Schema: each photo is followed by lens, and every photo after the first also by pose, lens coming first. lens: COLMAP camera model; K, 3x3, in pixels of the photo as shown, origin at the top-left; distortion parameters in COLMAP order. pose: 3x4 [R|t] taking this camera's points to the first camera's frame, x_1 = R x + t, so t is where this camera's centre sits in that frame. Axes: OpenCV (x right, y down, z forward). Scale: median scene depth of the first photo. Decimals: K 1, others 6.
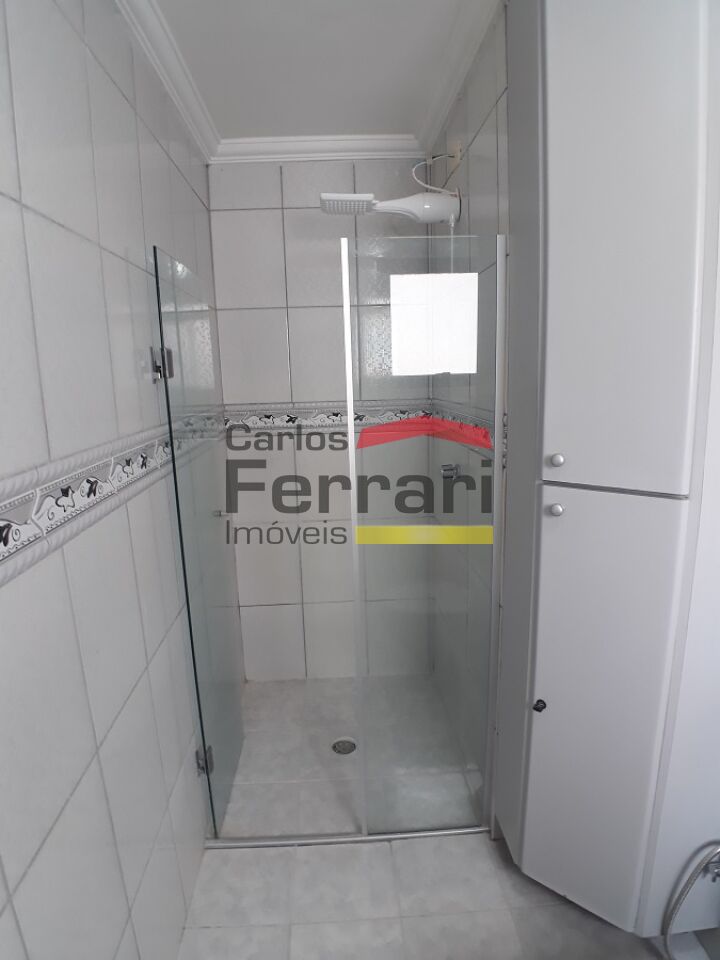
lens RADIAL K [[540.0, 0, 360.0], [0, 540.0, 480.0], [0, 0, 1]] dist [-0.096552, 0.018863]
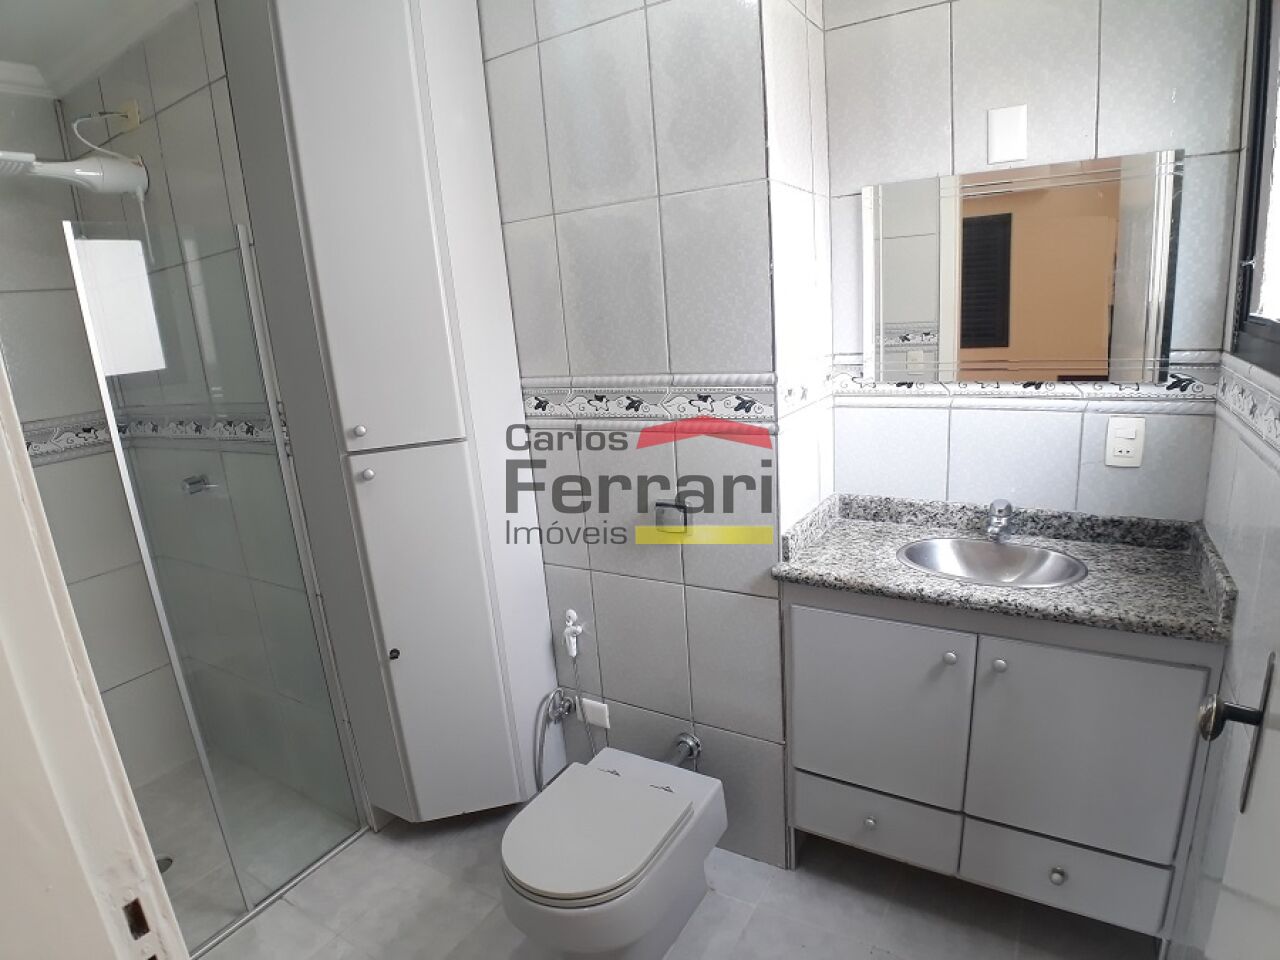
lens RADIAL K [[720.1, 0, 642.6], [0, 720.1, 499.2], [0, 0, 1]] dist [-0.096552, 0.018863]
pose [[0.560776, -0.224871, 0.796846, -0.424304], [0.221402, 0.968092, 0.117386, 0.047867], [-0.797817, 0.110596, 0.592669, -0.294645]]
